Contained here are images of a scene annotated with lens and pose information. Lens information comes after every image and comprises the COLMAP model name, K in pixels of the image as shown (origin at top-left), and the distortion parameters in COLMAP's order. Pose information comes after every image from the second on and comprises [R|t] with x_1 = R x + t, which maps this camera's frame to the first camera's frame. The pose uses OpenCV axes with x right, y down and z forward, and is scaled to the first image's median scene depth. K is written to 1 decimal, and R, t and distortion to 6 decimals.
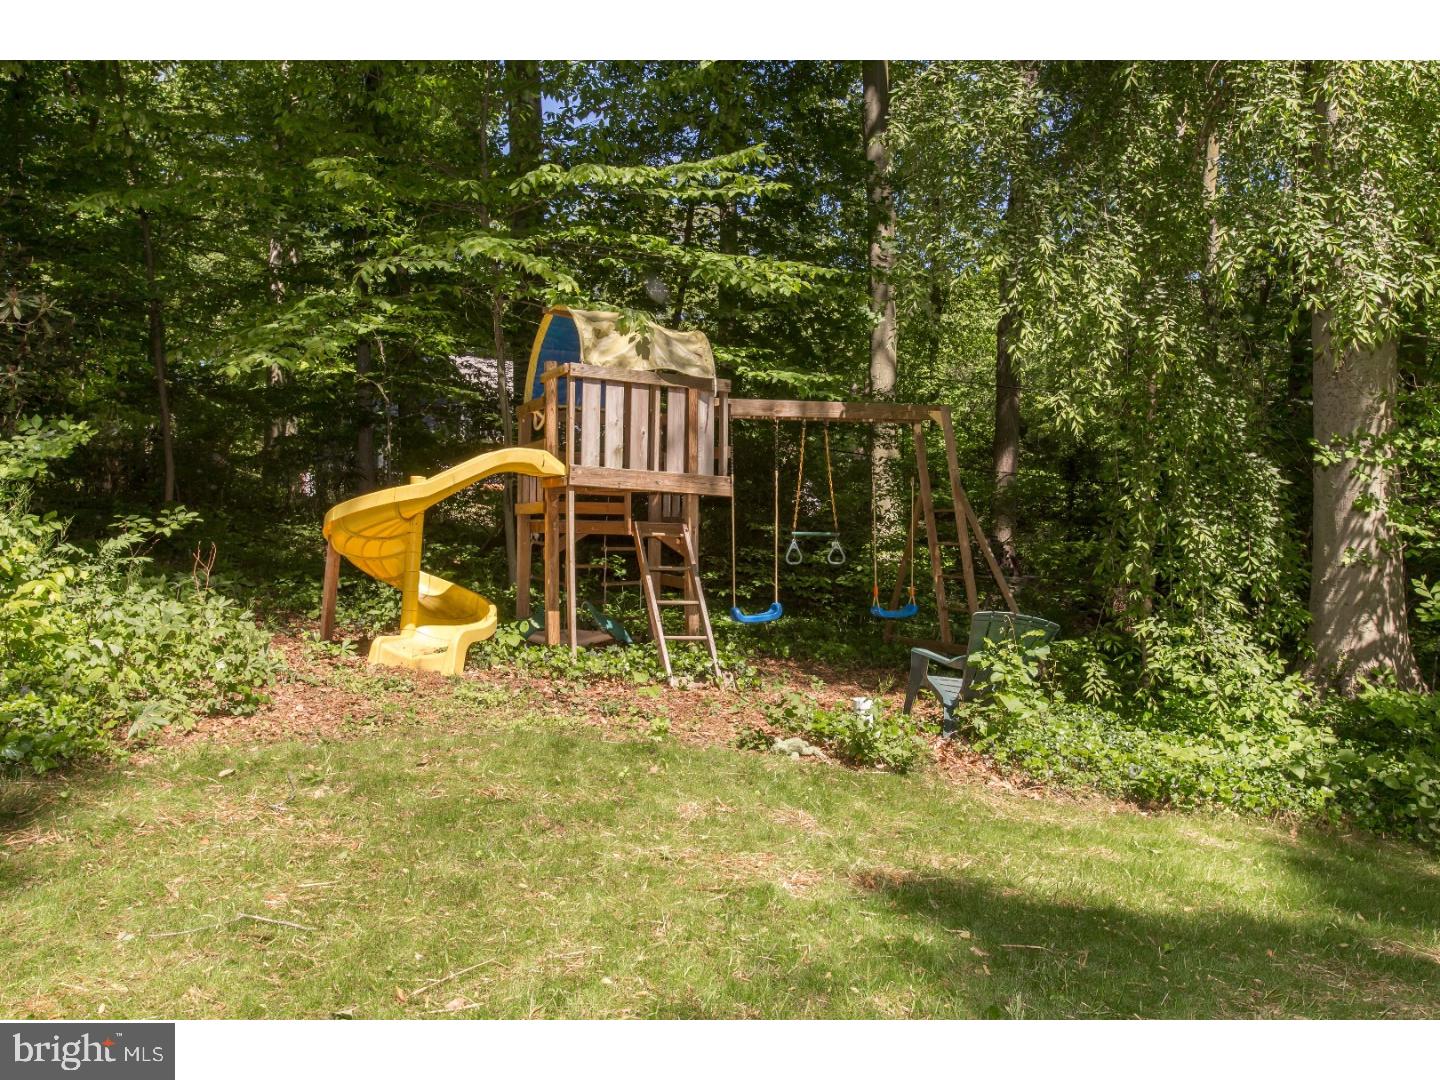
lens RADIAL K [[1177.3, 0, 719.3], [0, 1177.3, 536.4], [0, 0, 1]] dist [0.000319, 0.000186]
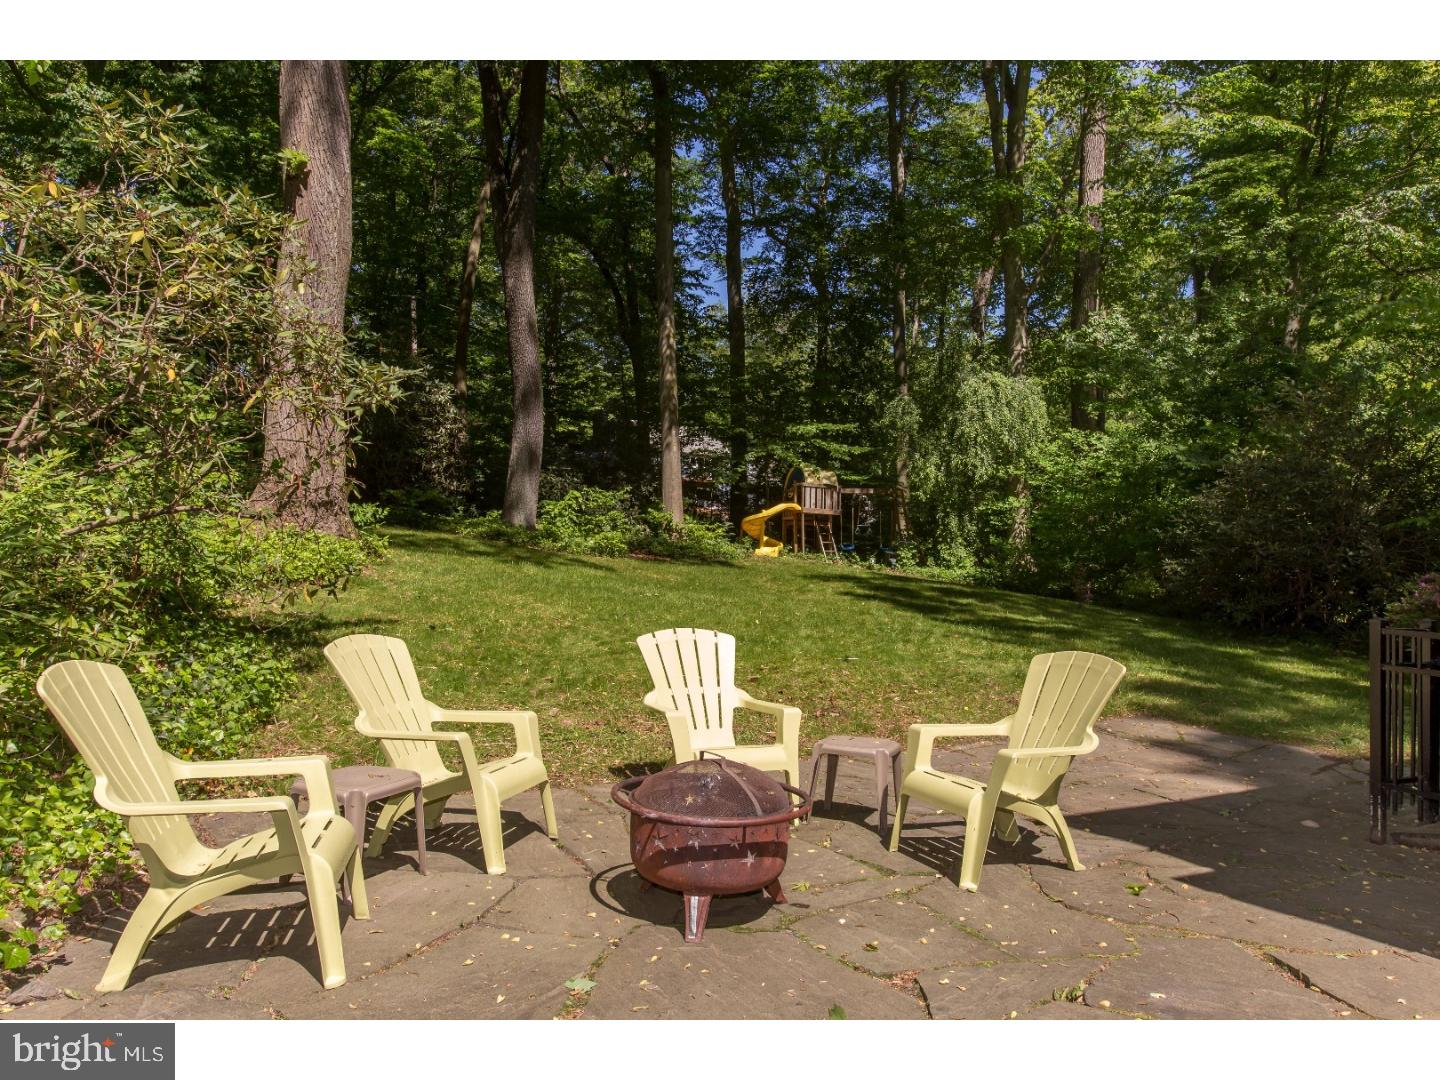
lens RADIAL K [[1019.7, 0, 722.0], [0, 1019.7, 541.8], [0, 0, 1]] dist [-0.002926, 0.000471]
pose [[0.996905, 0.008013, -0.078212, -0.124447], [-0.008589, 0.999938, -0.007036, 0.083613], [0.078151, 0.007686, 0.996912, -2.486968]]
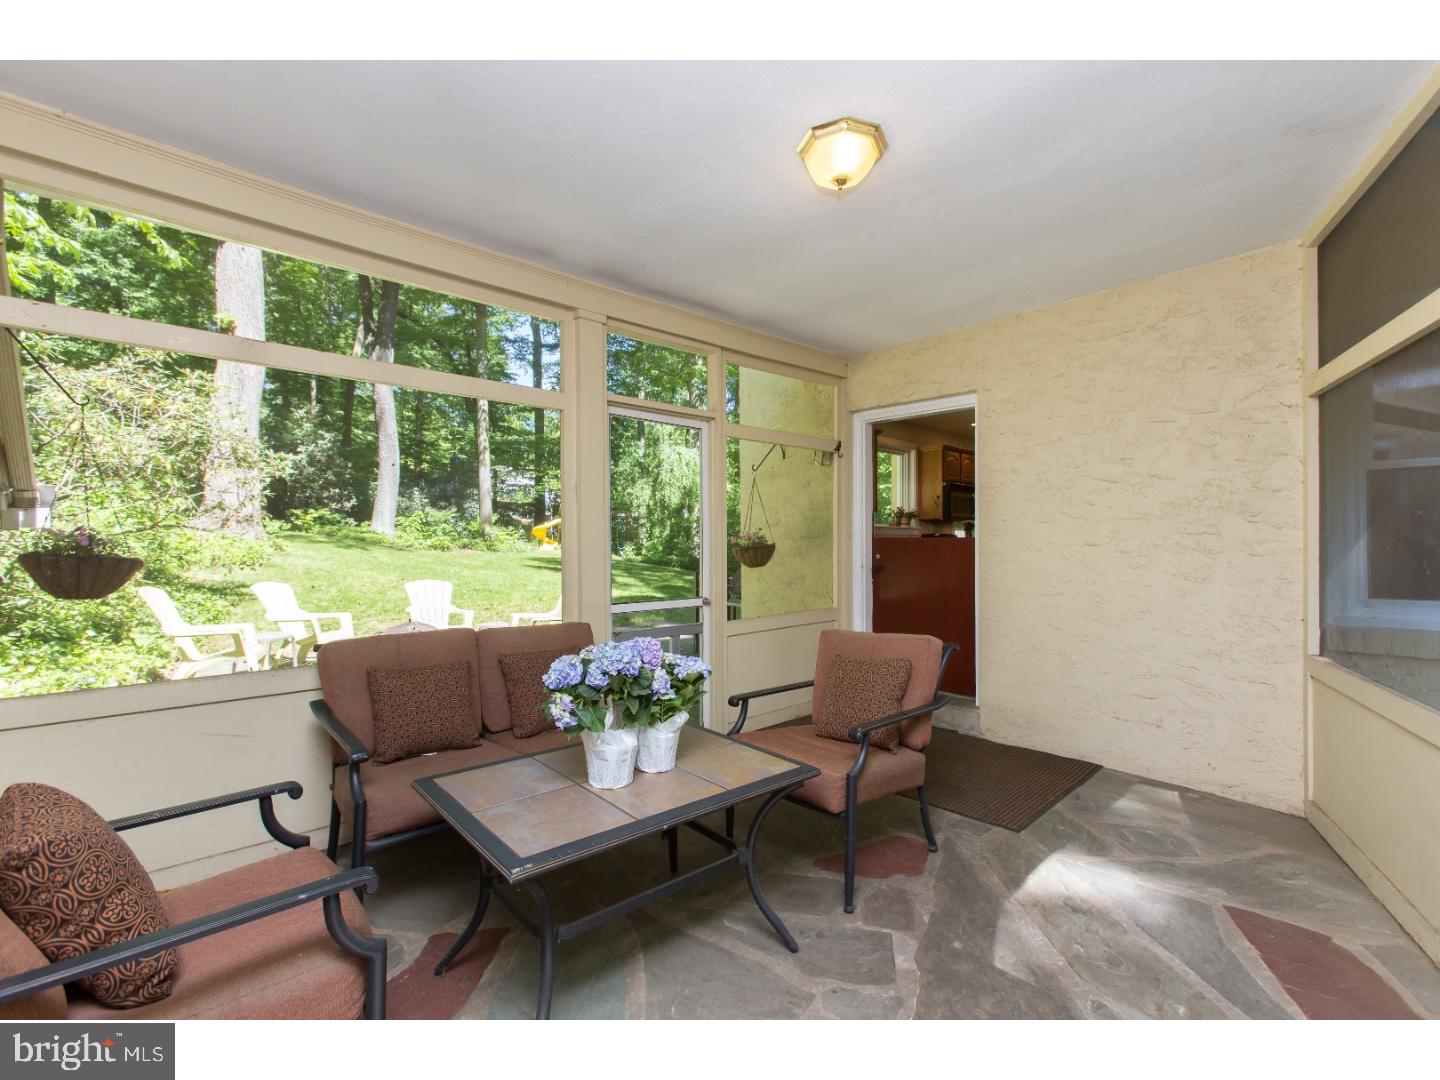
lens RADIAL K [[633.4, 0, 717.6], [0, 633.4, 542.5], [0, 0, 1]] dist [-0.009070, 0.003191]
pose [[0.981116, 0.006841, 0.193298, 0.029978], [-0.005740, 0.999964, -0.006256, 0.081193], [-0.193334, 0.005028, 0.981120, -2.822697]]
